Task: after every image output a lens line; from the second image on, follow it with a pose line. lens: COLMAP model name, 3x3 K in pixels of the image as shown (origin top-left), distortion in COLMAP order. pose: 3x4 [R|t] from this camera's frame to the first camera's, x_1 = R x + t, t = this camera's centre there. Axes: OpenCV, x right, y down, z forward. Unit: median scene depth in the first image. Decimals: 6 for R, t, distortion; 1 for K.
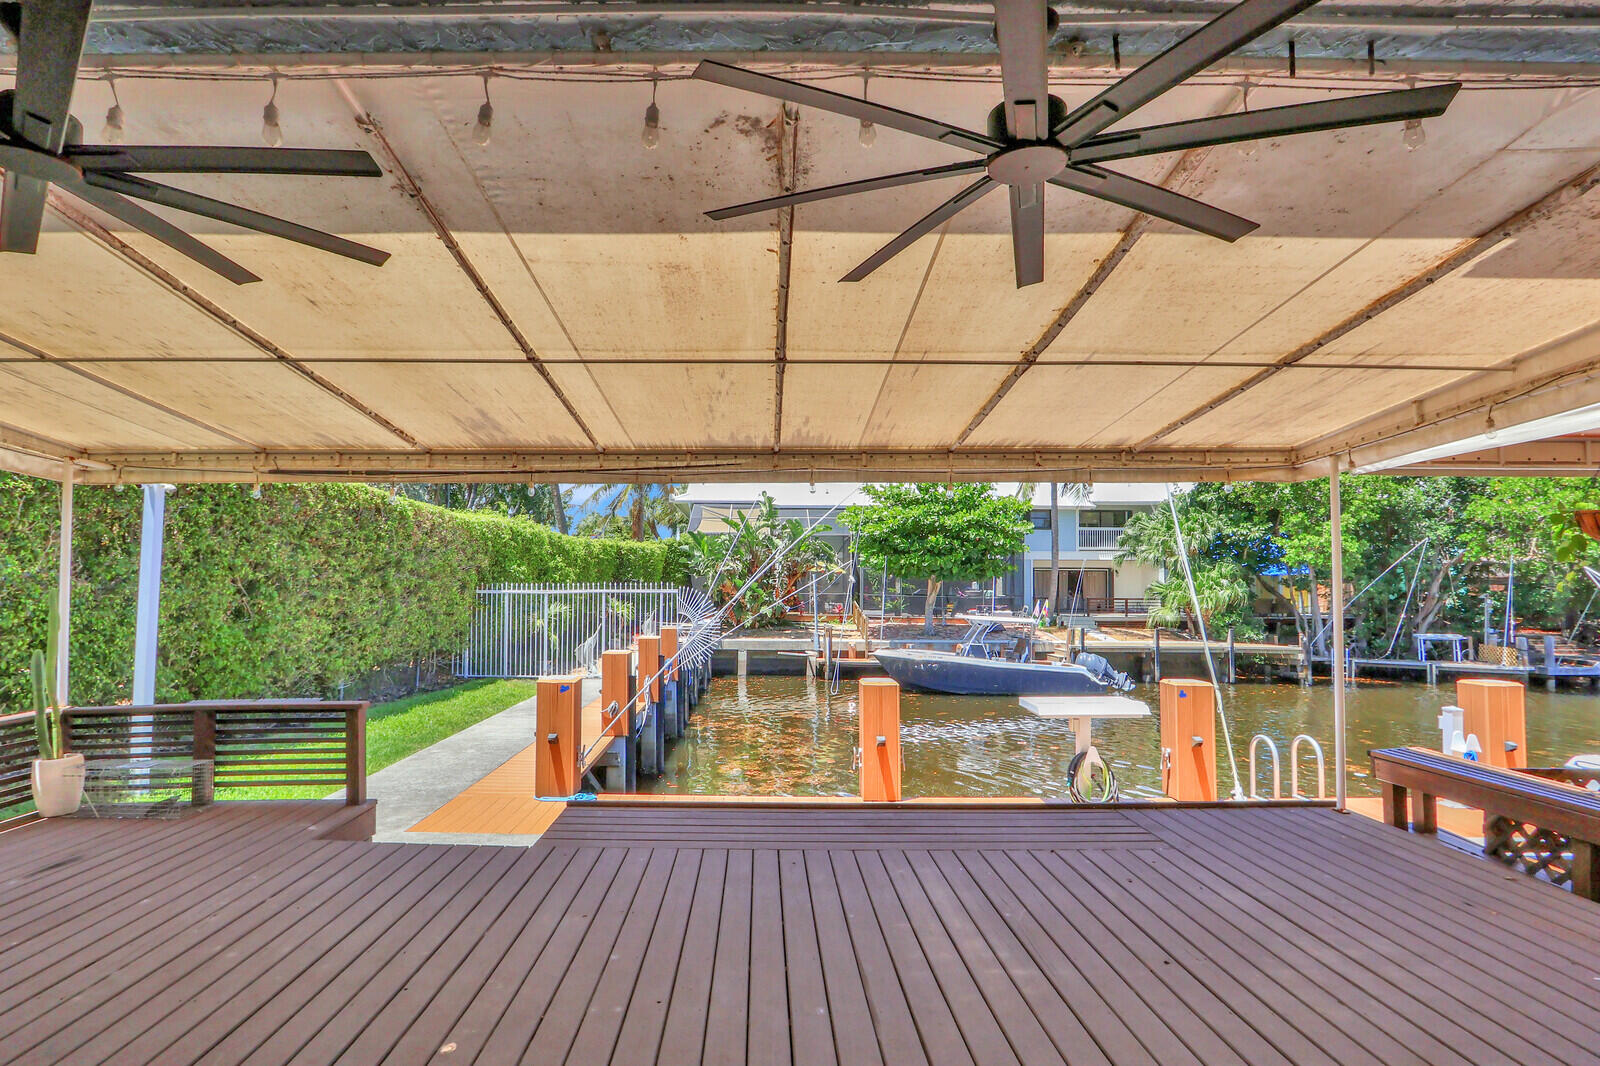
lens RADIAL K [[780.4, 0, 764.0], [0, 780.4, 554.5], [0, 0, 1]] dist [-0.018992, 0.002584]
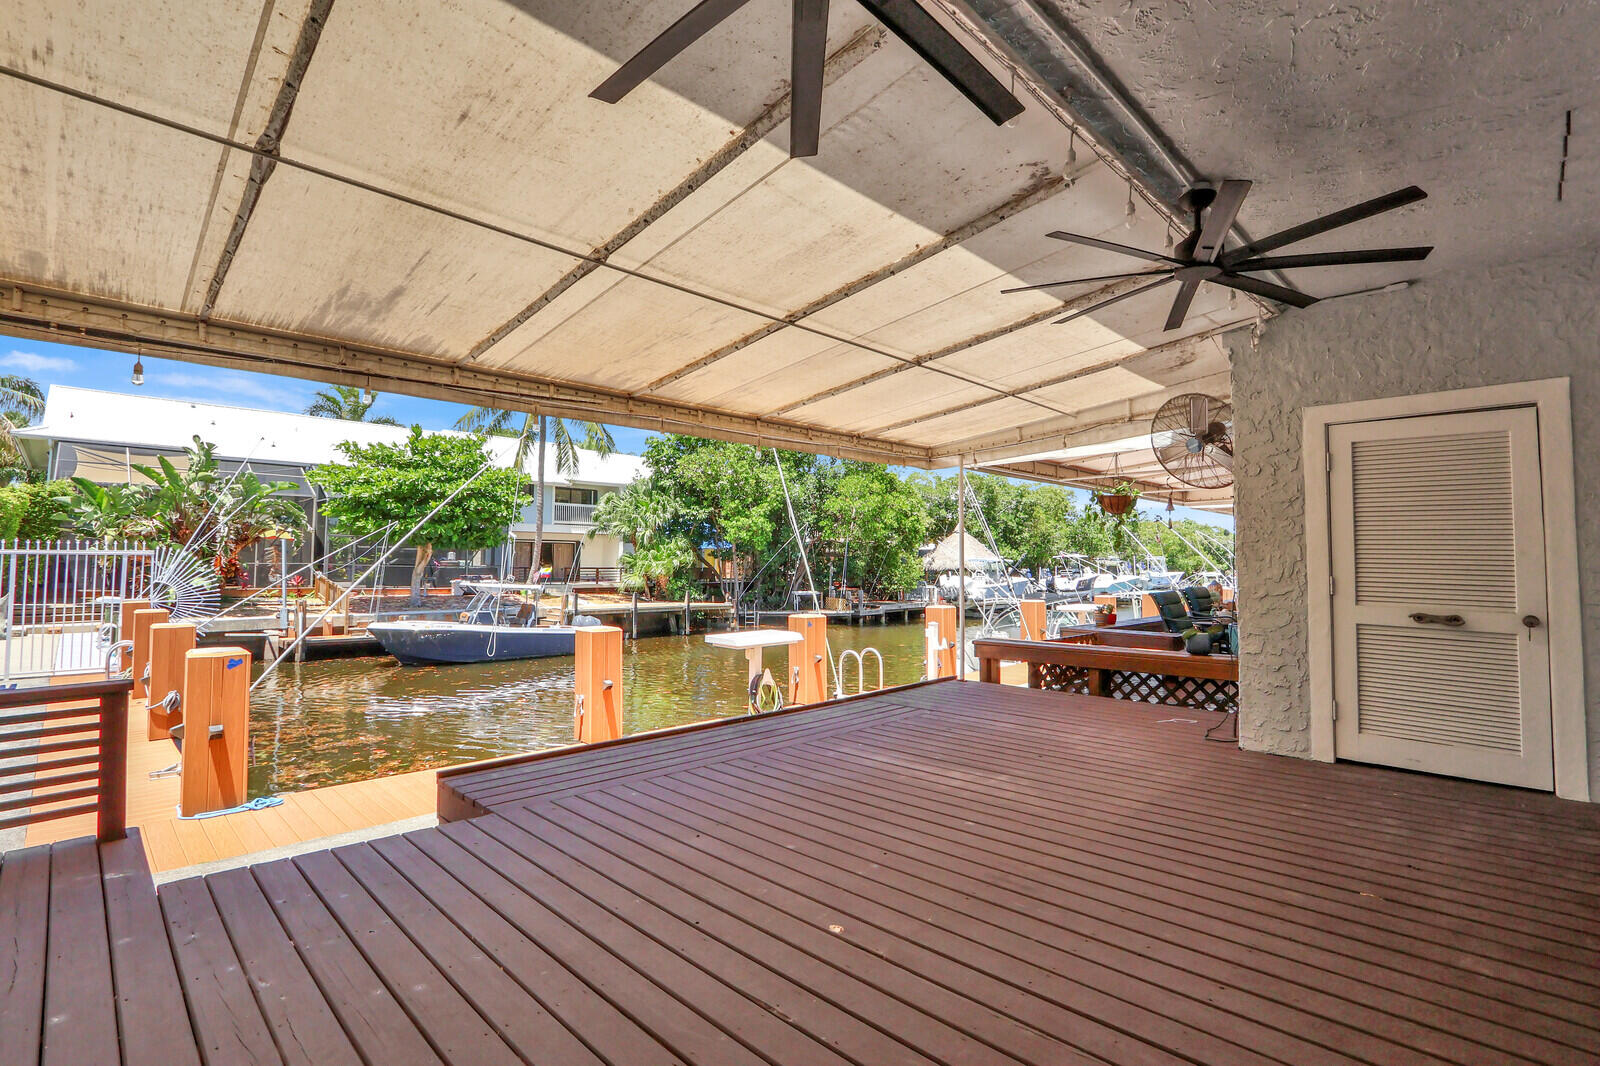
lens RADIAL K [[744.7, 0, 803.5], [0, 744.7, 526.7], [0, 0, 1]] dist [-0.018569, 0.003497]
pose [[0.705356, 0.033458, 0.708064, -0.115103], [-0.028453, 0.999417, -0.018880, 0.011481], [-0.708282, -0.006830, 0.705896, 0.032437]]
